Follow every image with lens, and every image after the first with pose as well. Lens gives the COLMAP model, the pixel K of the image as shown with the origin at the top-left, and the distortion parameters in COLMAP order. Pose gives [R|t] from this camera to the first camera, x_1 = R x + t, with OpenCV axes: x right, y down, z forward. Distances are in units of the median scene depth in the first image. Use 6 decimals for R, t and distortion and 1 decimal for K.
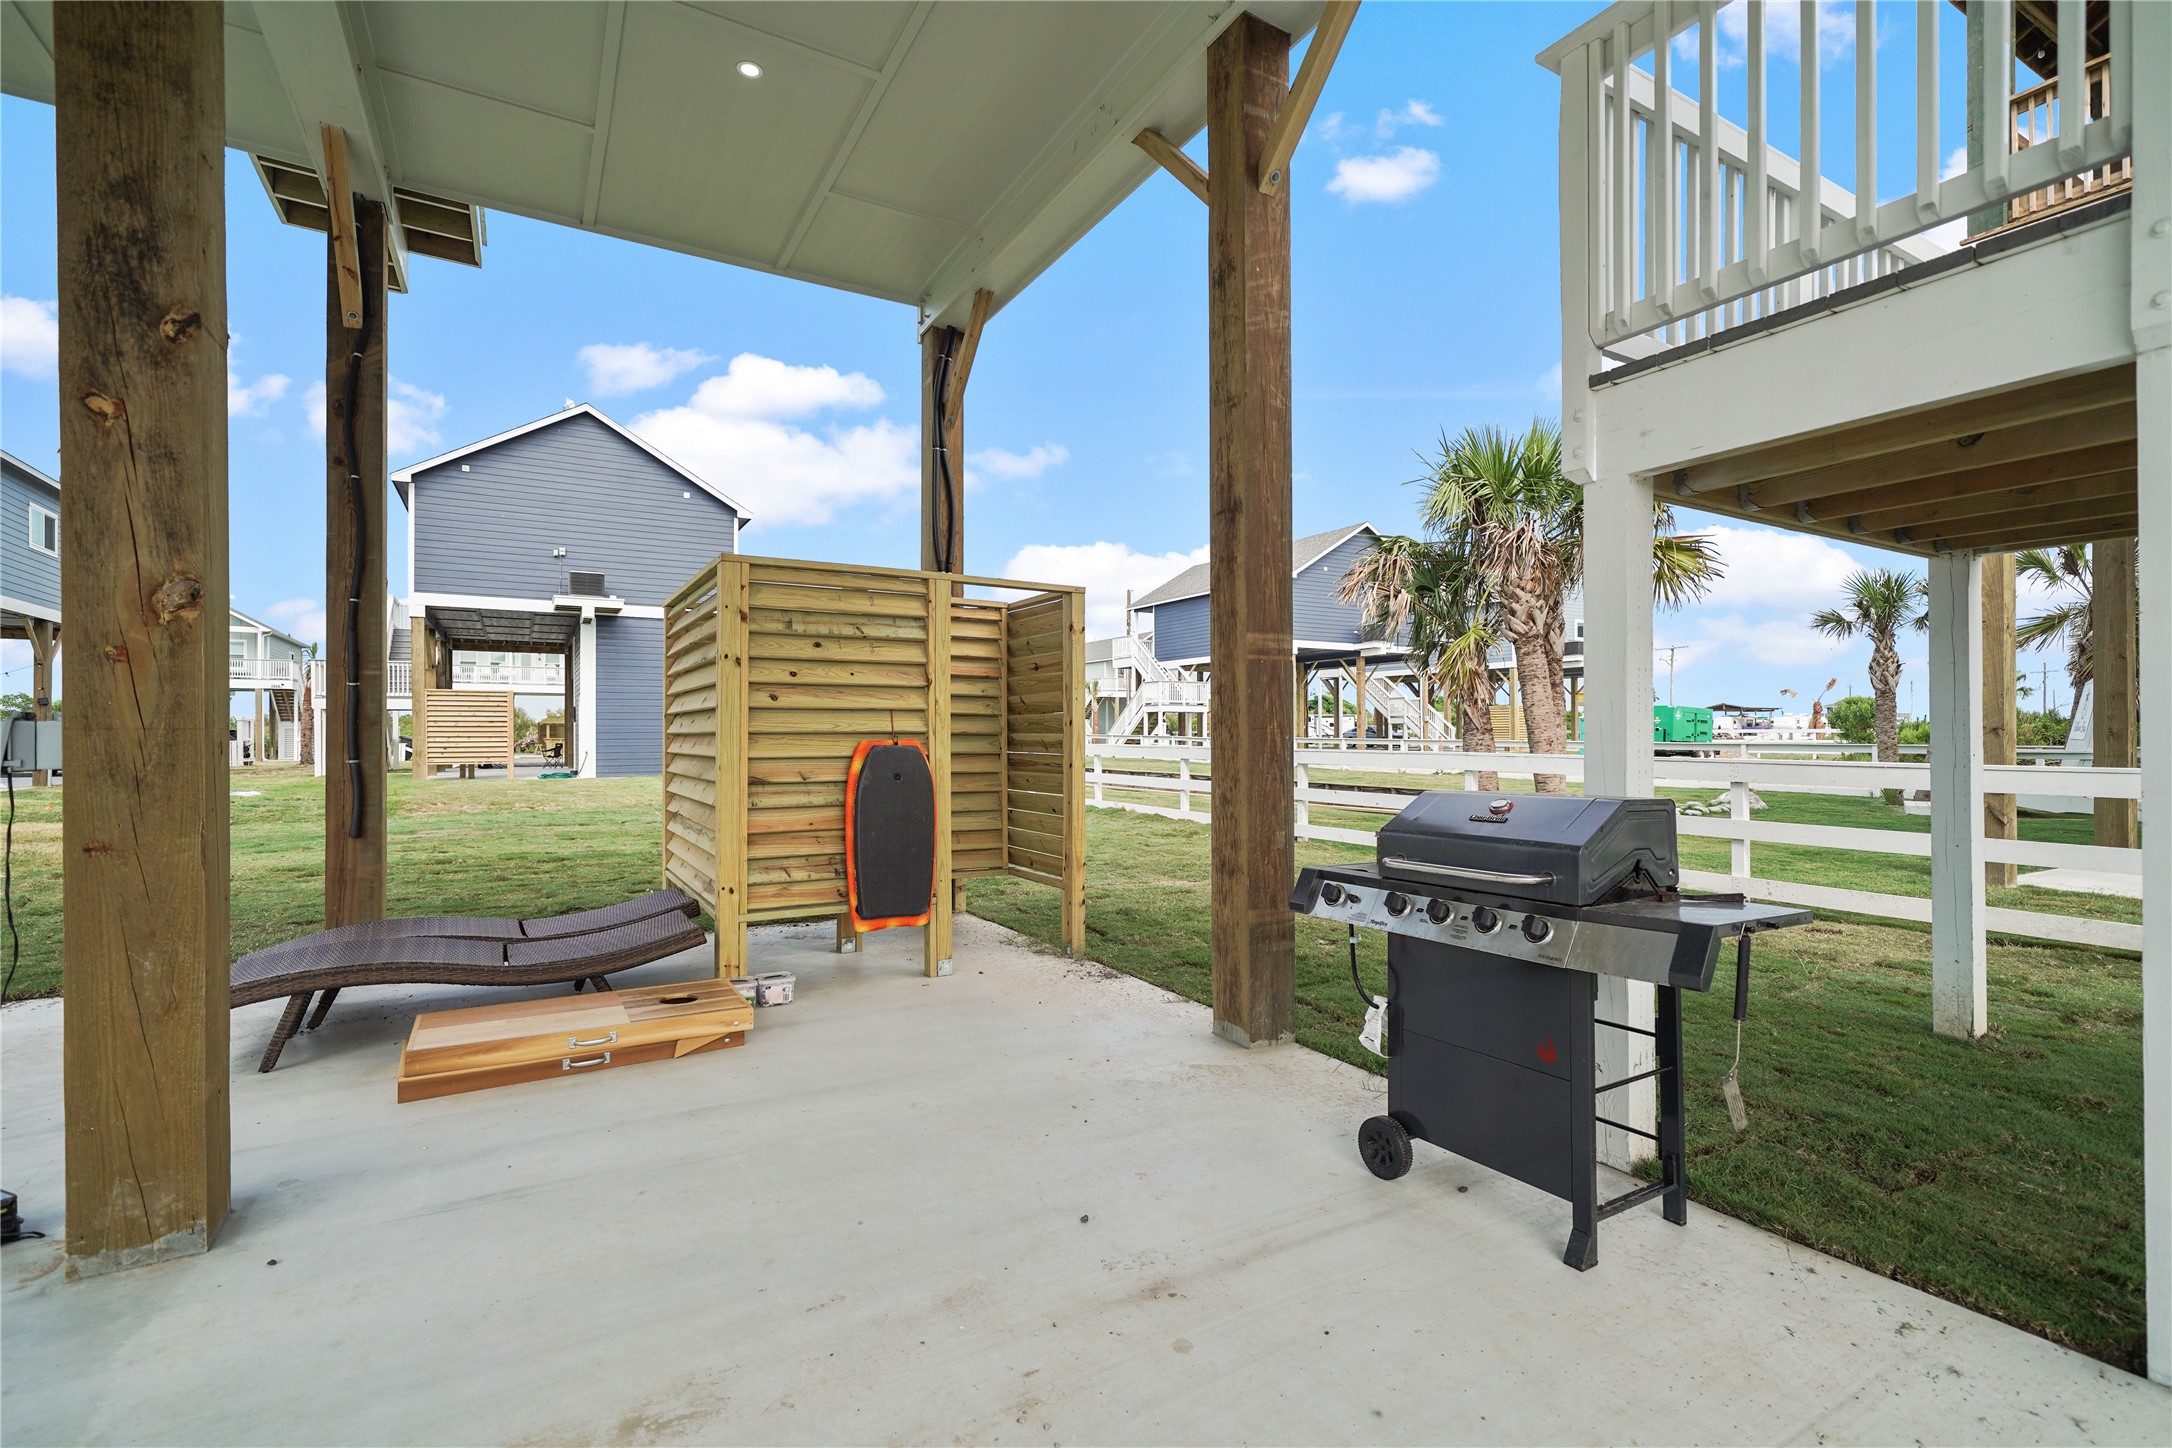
lens RADIAL K [[960.8, 0, 1084.1], [0, 960.8, 734.5], [0, 0, 1]] dist [-0.000635, -0.000458]
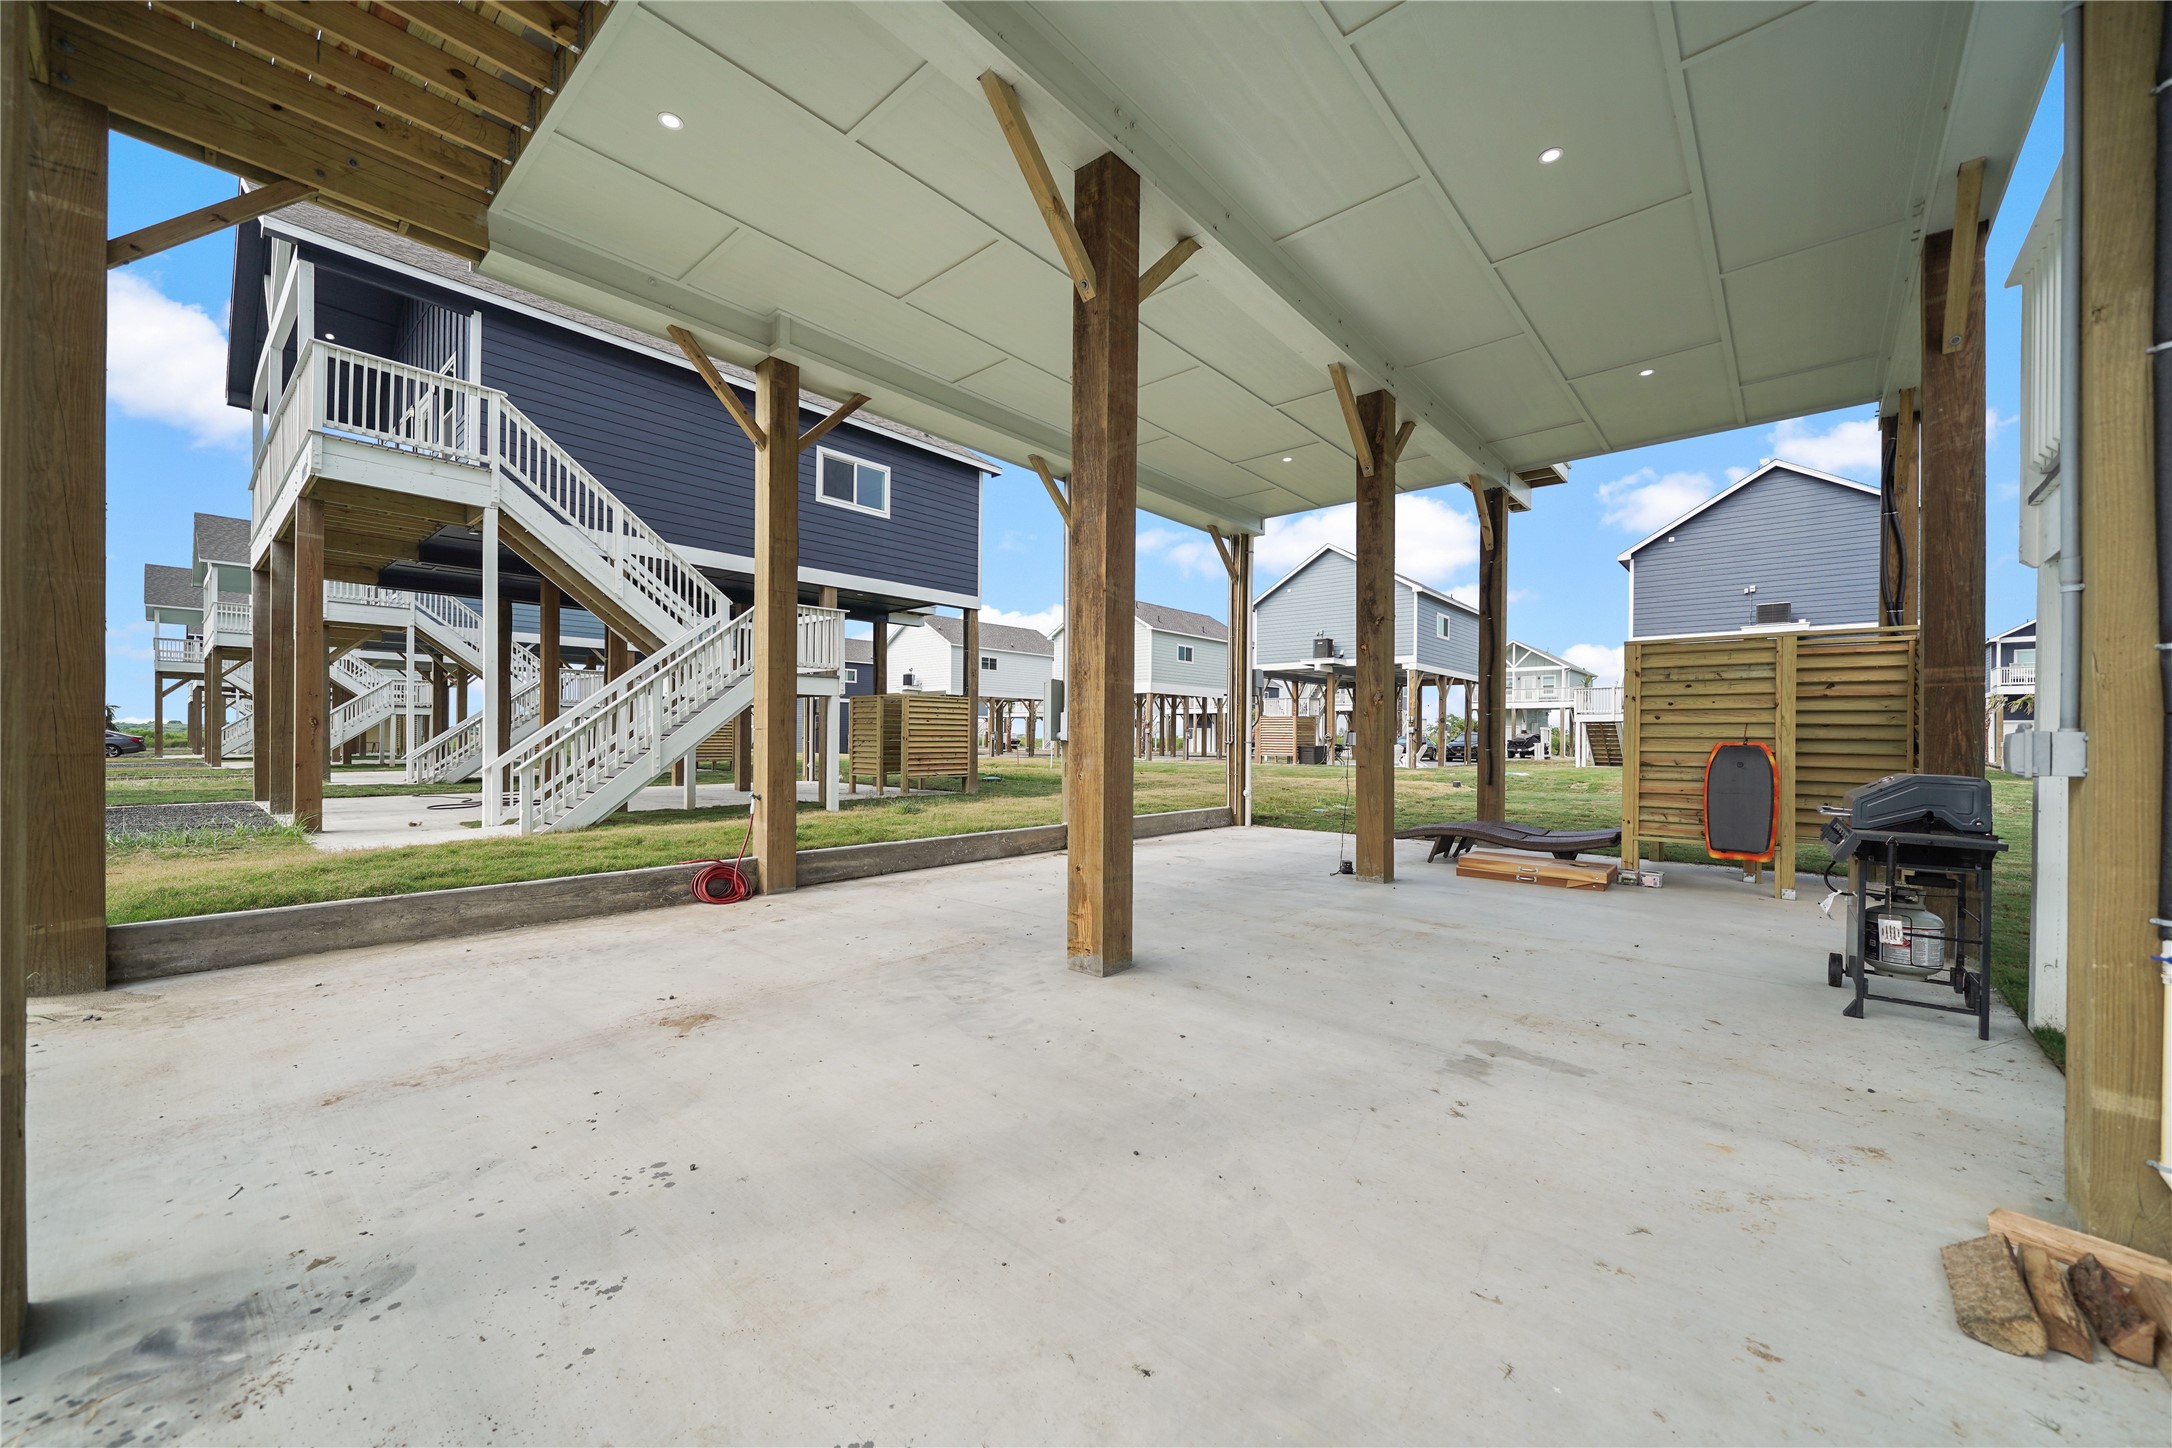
lens RADIAL K [[819.0, 0, 1089.9], [0, 819.0, 734.0], [0, 0, 1]] dist [0.002786, 0.000109]
pose [[0.306142, -0.000224, -0.951986, 0.783519], [-0.007299, 0.999970, -0.002583, 0.003406], [0.951958, 0.007739, 0.306132, -0.458640]]
